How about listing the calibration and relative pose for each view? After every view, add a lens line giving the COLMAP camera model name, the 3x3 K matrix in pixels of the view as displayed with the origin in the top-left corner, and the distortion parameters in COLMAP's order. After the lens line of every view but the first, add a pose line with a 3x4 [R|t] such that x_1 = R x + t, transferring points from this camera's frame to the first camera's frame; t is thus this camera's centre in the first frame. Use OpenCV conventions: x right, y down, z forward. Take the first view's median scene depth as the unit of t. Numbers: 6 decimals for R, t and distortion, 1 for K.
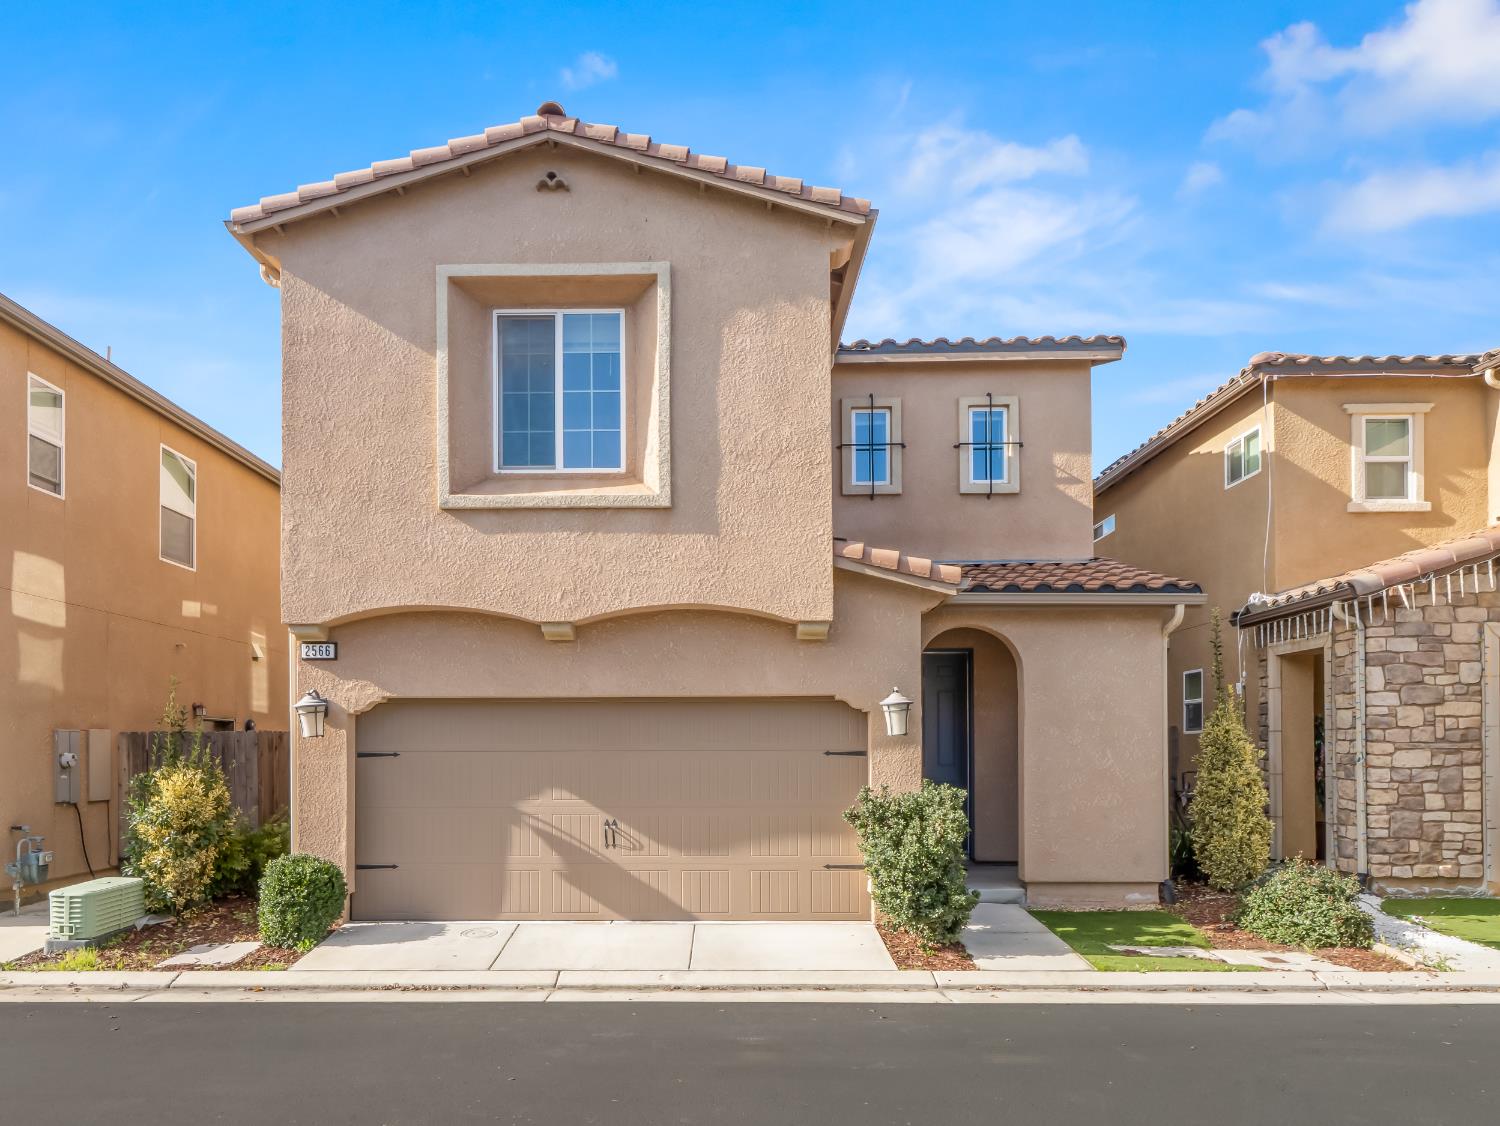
lens RADIAL K [[816.7, 0, 750.0], [0, 816.7, 563.0], [0, 0, 1]] dist [0.001104, -0.000555]
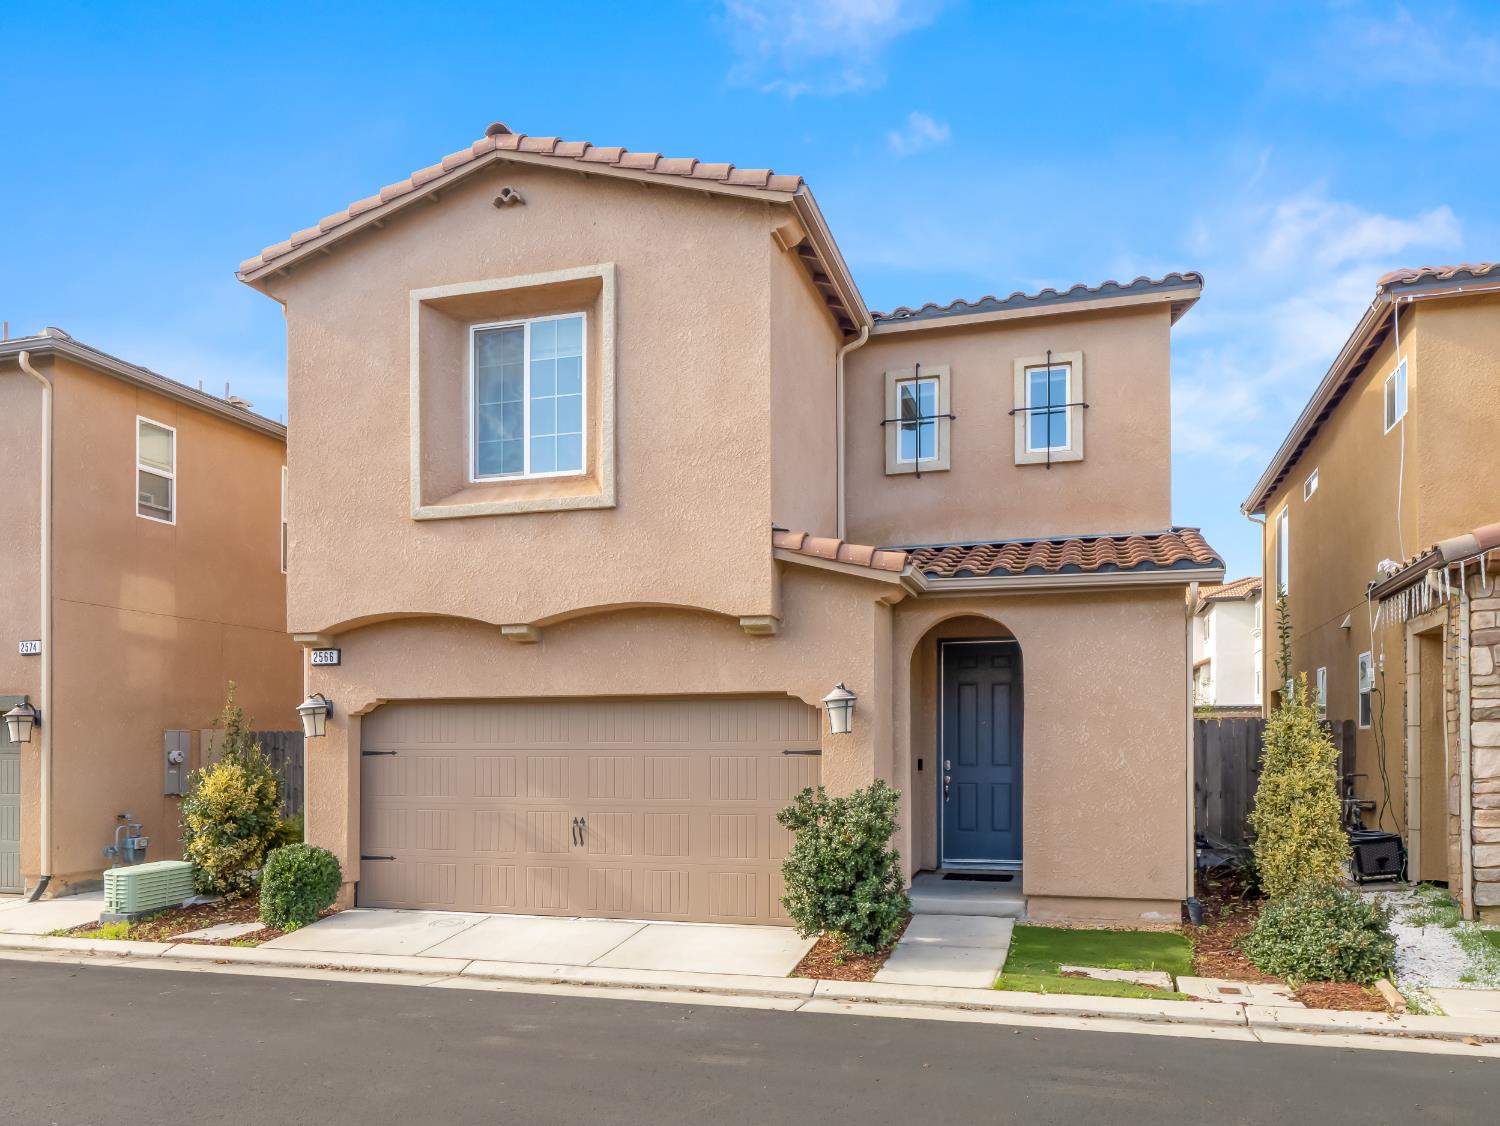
lens RADIAL K [[873.2, 0, 750.0], [0, 873.2, 542.1], [0, 0, 1]] dist [0.001641, -0.000414]
pose [[0.976067, -0.049464, -0.211771, 0.276160], [0.048186, 0.998776, -0.011195, -0.004585], [0.212065, 0.000723, 0.977255, -0.014340]]
